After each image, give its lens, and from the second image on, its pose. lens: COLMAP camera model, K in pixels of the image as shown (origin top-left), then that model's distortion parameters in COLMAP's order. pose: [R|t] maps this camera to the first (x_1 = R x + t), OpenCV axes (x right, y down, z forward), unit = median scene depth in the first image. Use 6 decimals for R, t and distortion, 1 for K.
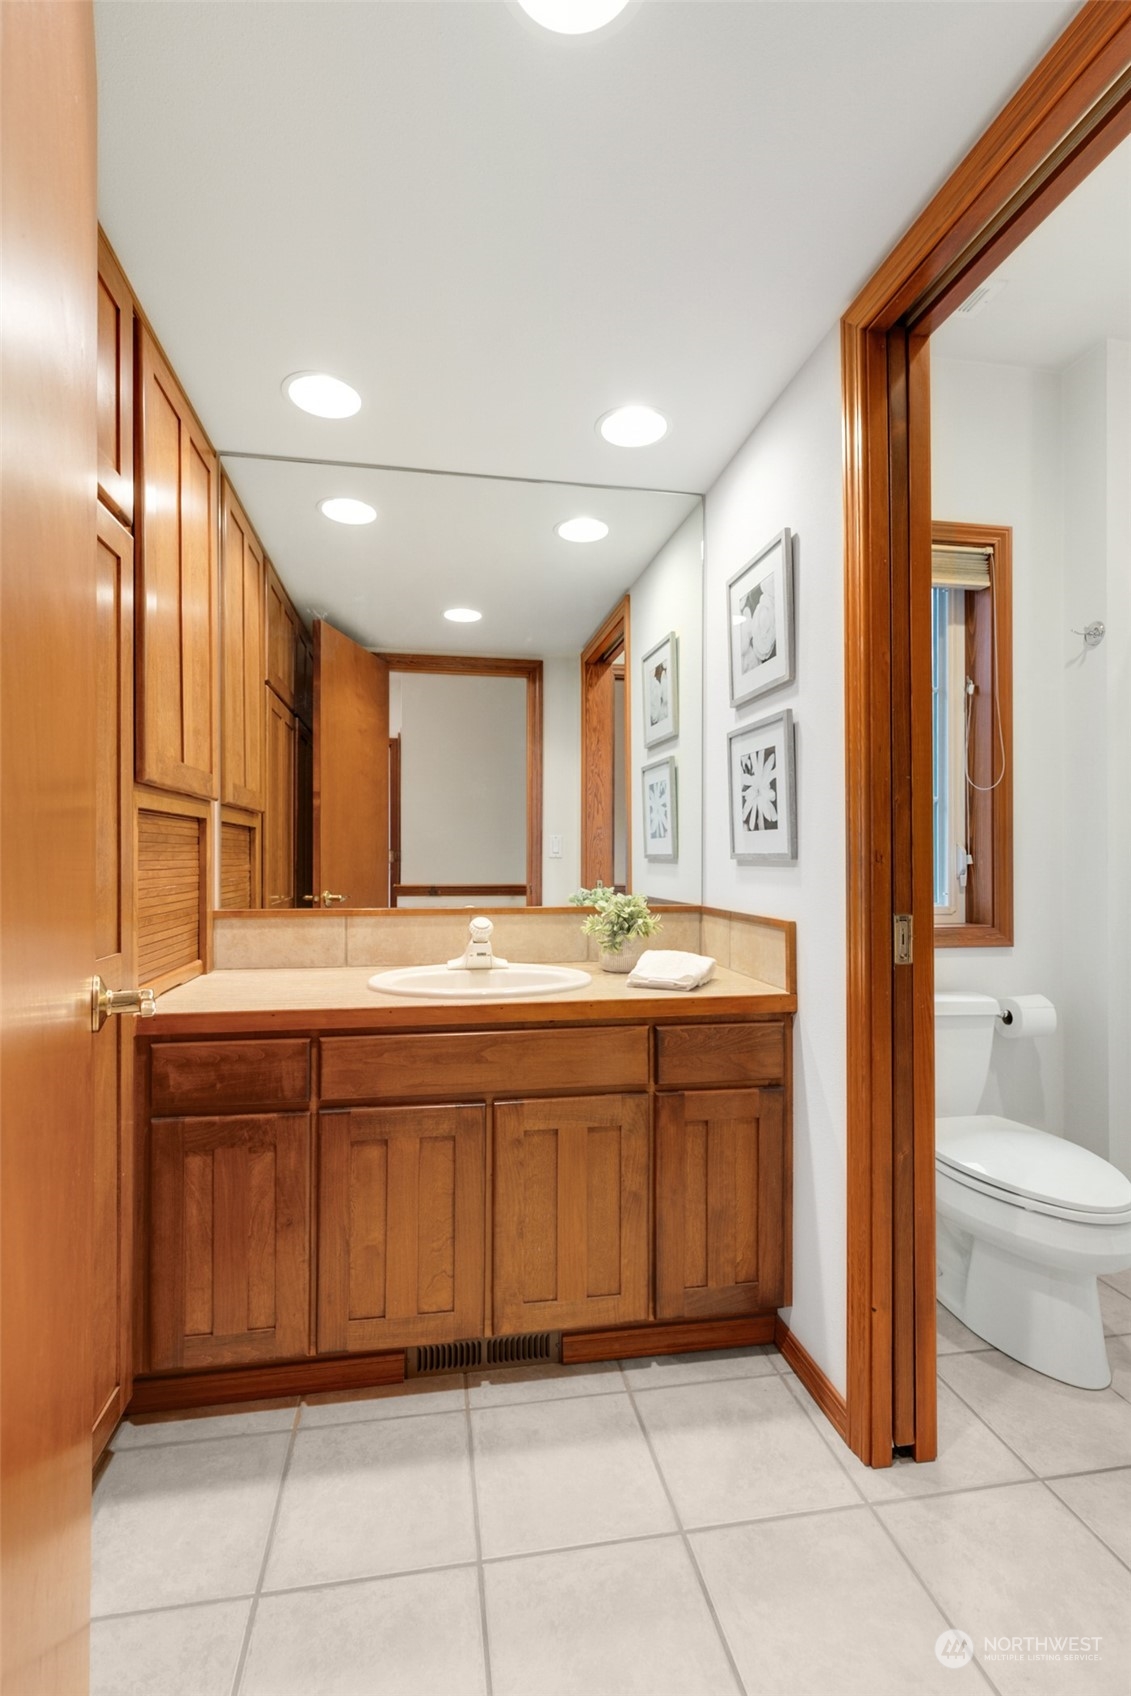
lens RADIAL K [[767.4, 0, 559.6], [0, 767.4, 852.3], [0, 0, 1]] dist [0.008738, -0.002053]
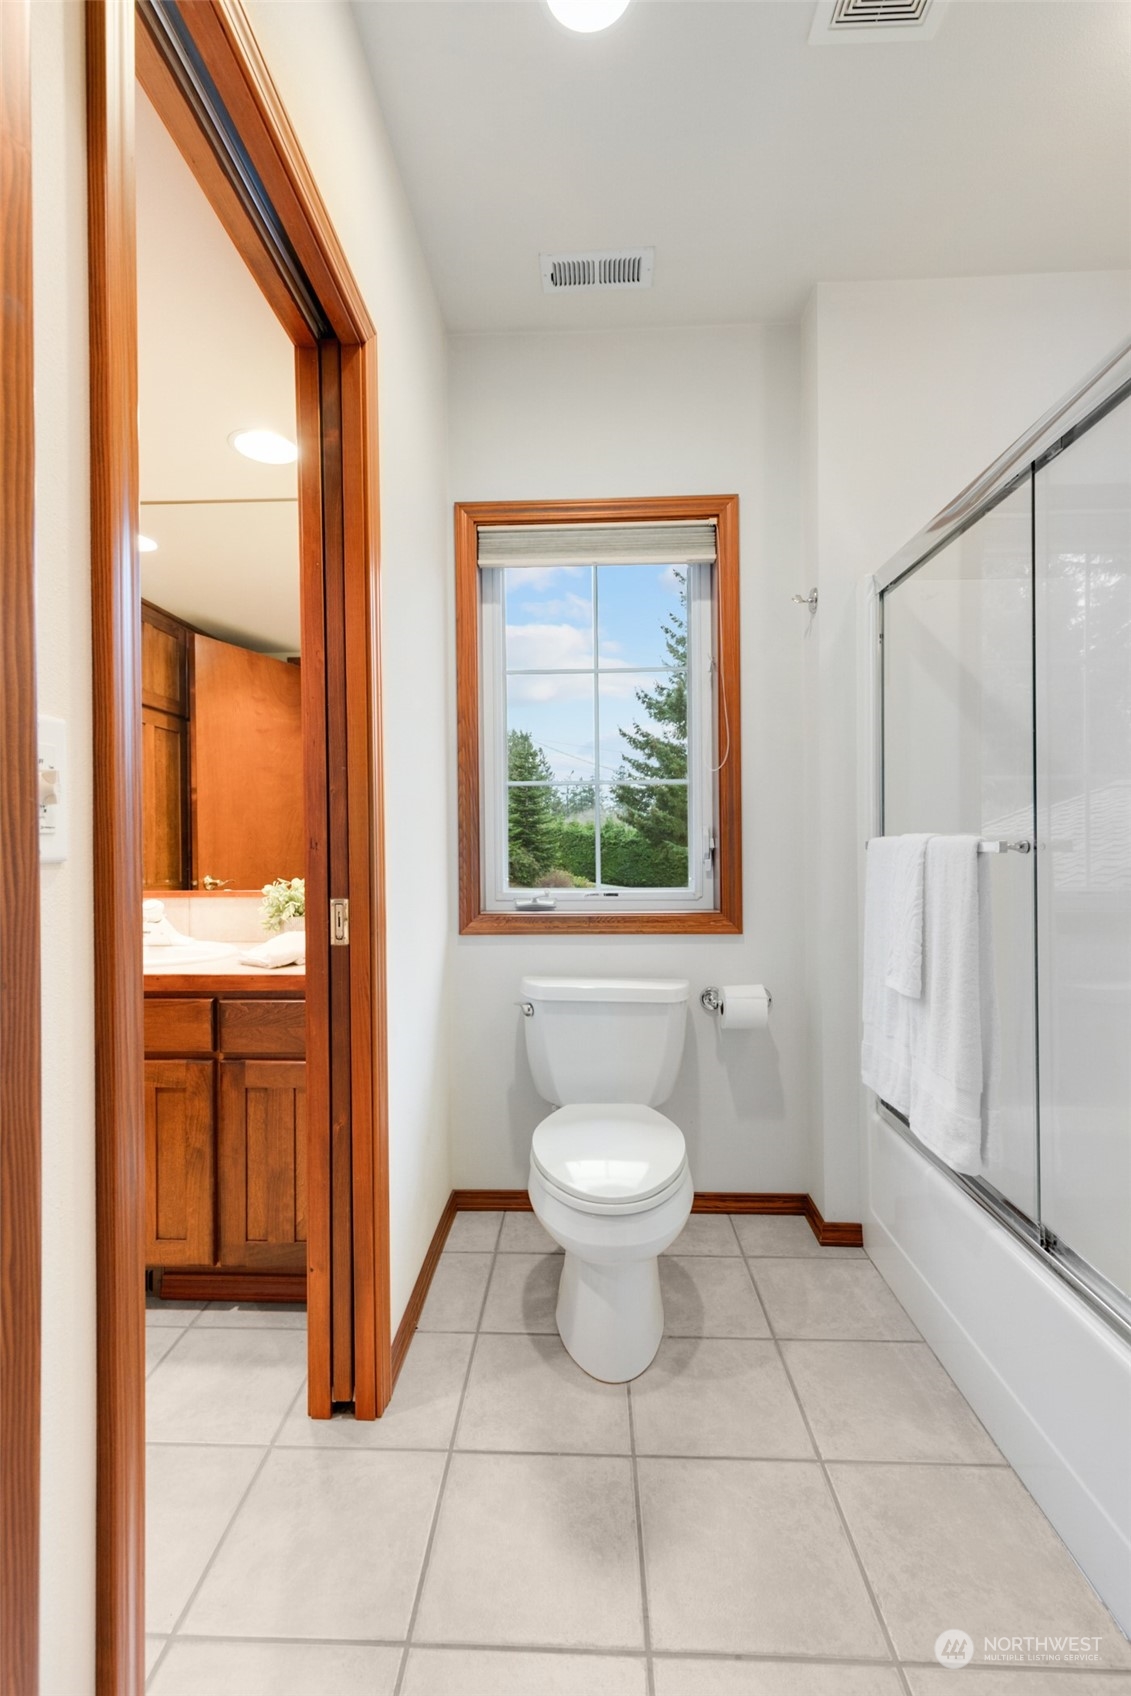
lens RADIAL K [[767.4, 0, 558.6], [0, 767.4, 841.5], [0, 0, 1]] dist [0.008738, -0.002053]
pose [[0.977720, -0.009586, -0.209696, 0.823574], [0.010687, 0.999934, 0.004114, 0.001671], [0.209643, -0.006263, 0.977758, 0.029631]]
